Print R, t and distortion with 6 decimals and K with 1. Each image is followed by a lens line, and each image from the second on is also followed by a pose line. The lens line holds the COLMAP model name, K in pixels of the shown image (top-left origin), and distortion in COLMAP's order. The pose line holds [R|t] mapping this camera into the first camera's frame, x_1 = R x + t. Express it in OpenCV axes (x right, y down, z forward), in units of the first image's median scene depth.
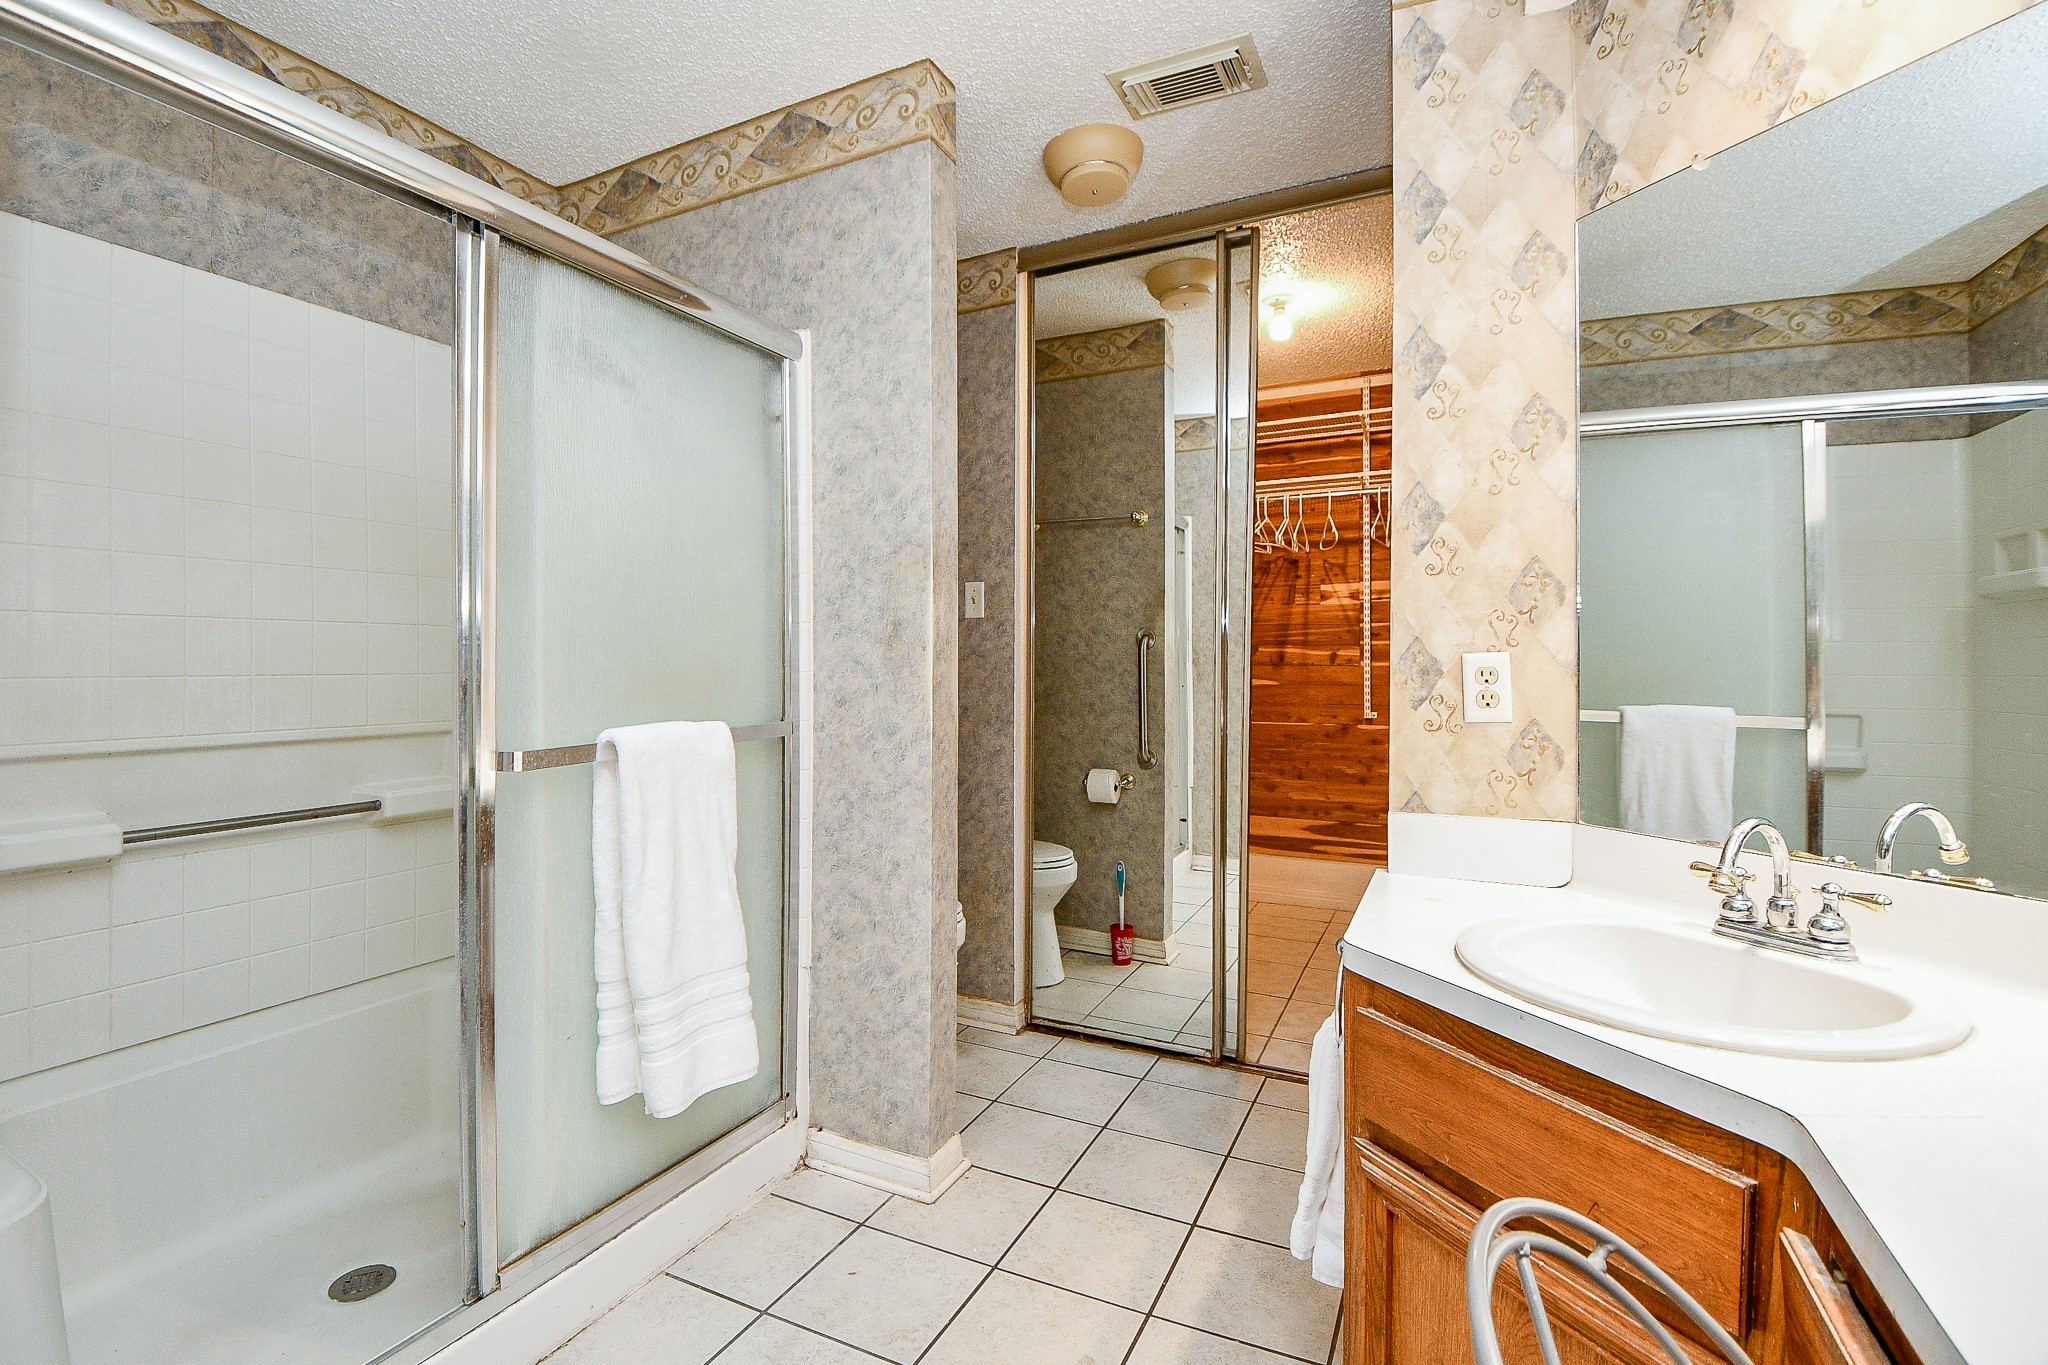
lens RADIAL K [[911.2, 0, 1006.7], [0, 911.2, 666.9], [0, 0, 1]] dist [0.003752, -0.014147]
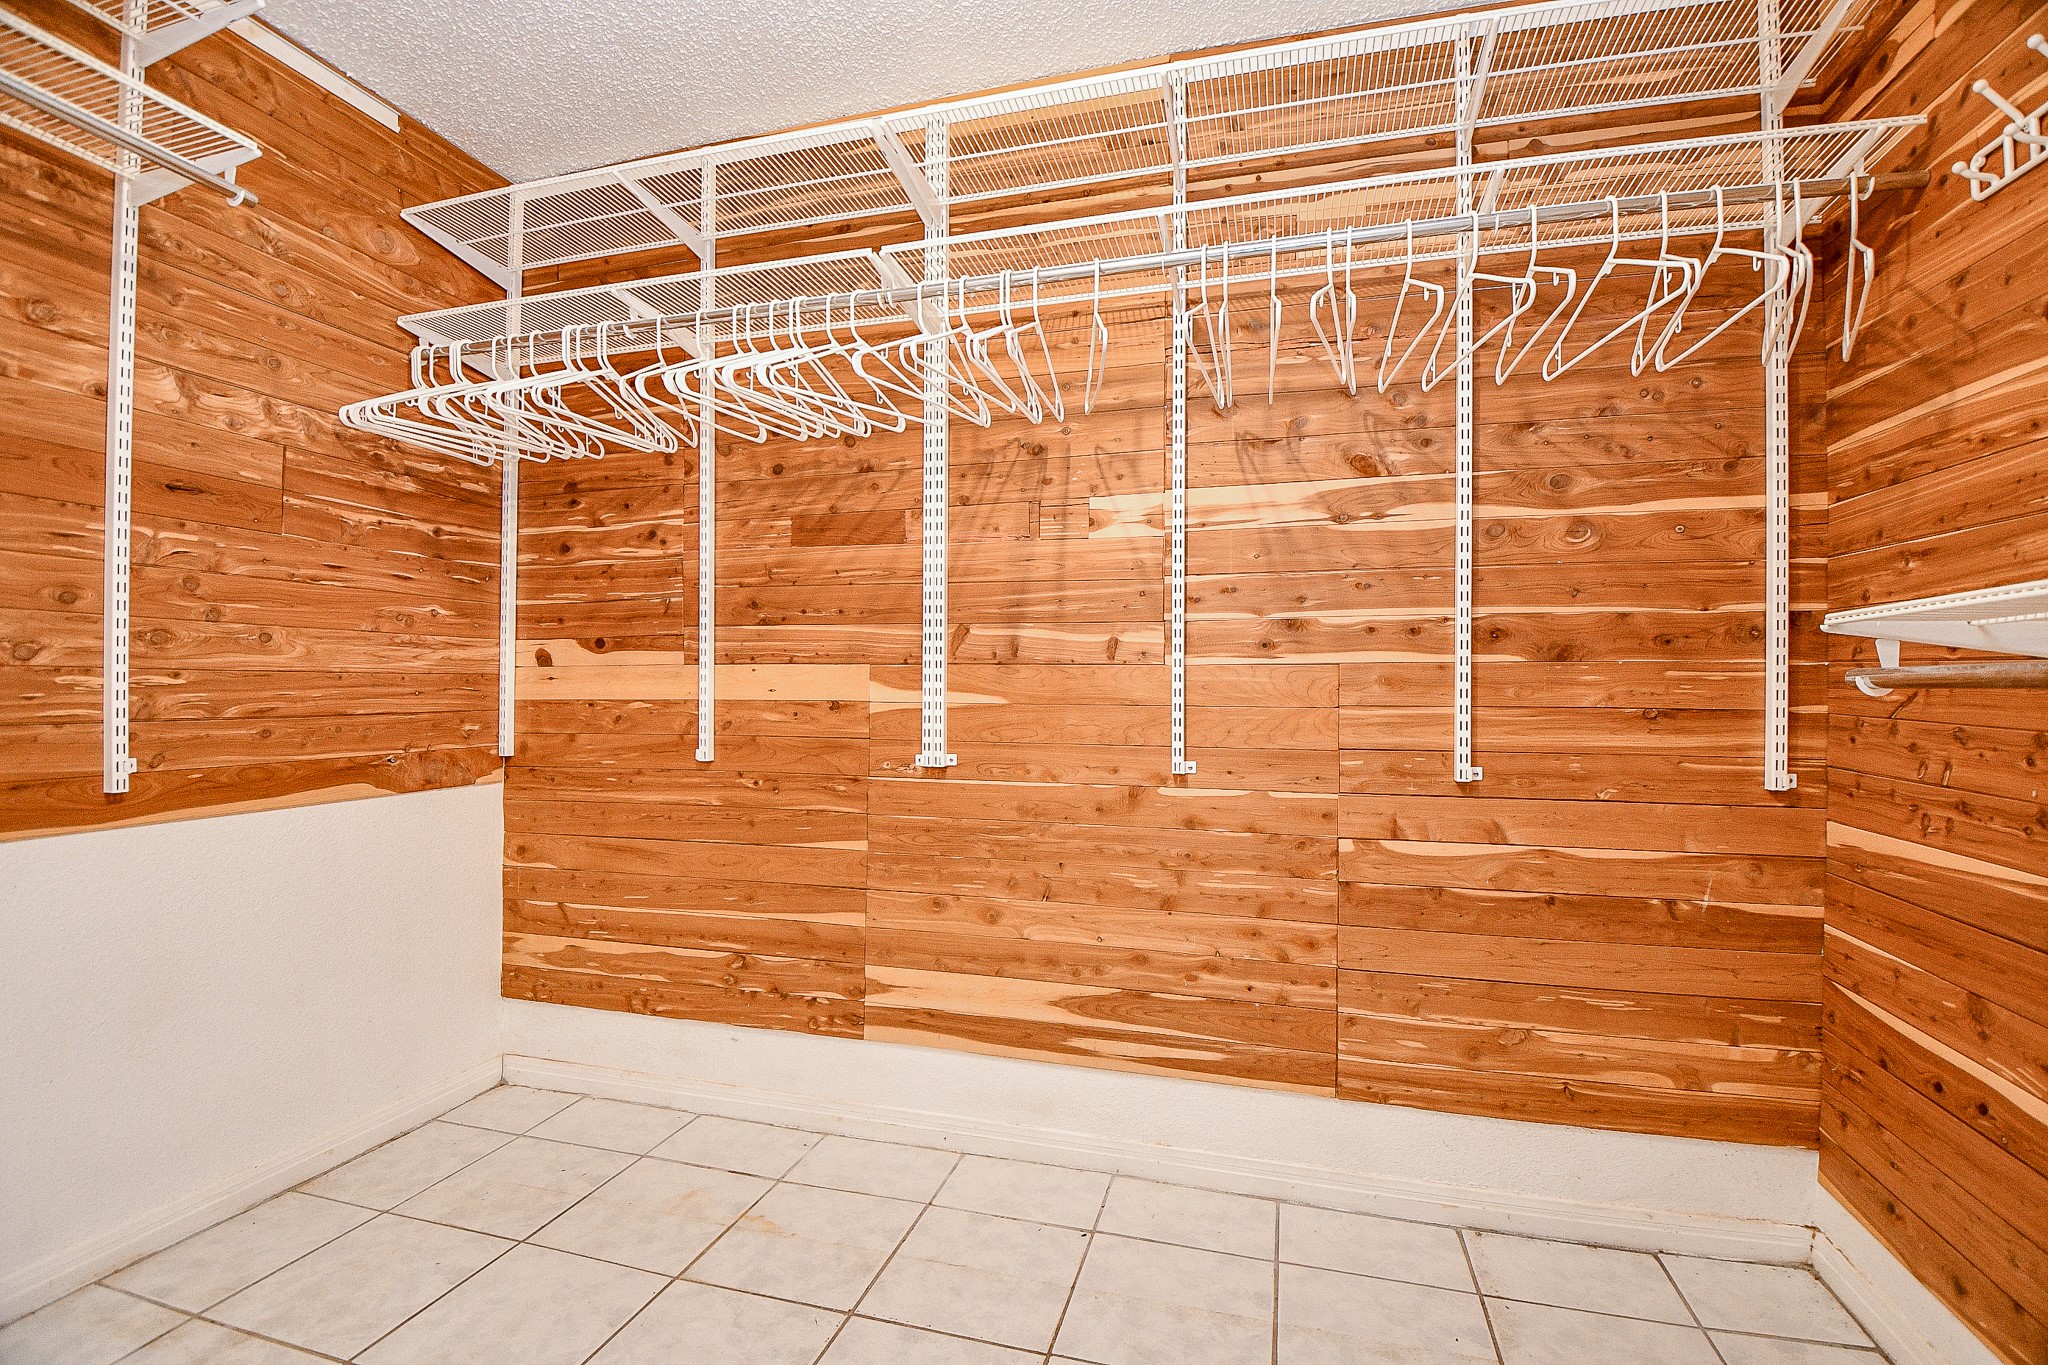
lens RADIAL K [[911.2, 0, 1038.7], [0, 911.2, 690.7], [0, 0, 1]] dist [0.003752, -0.014147]
pose [[0.984438, 0.005945, 0.175631, 0.234254], [-0.006003, 0.999982, -0.000198, 0.012766], [-0.175629, -0.000860, 0.984456, 0.529625]]
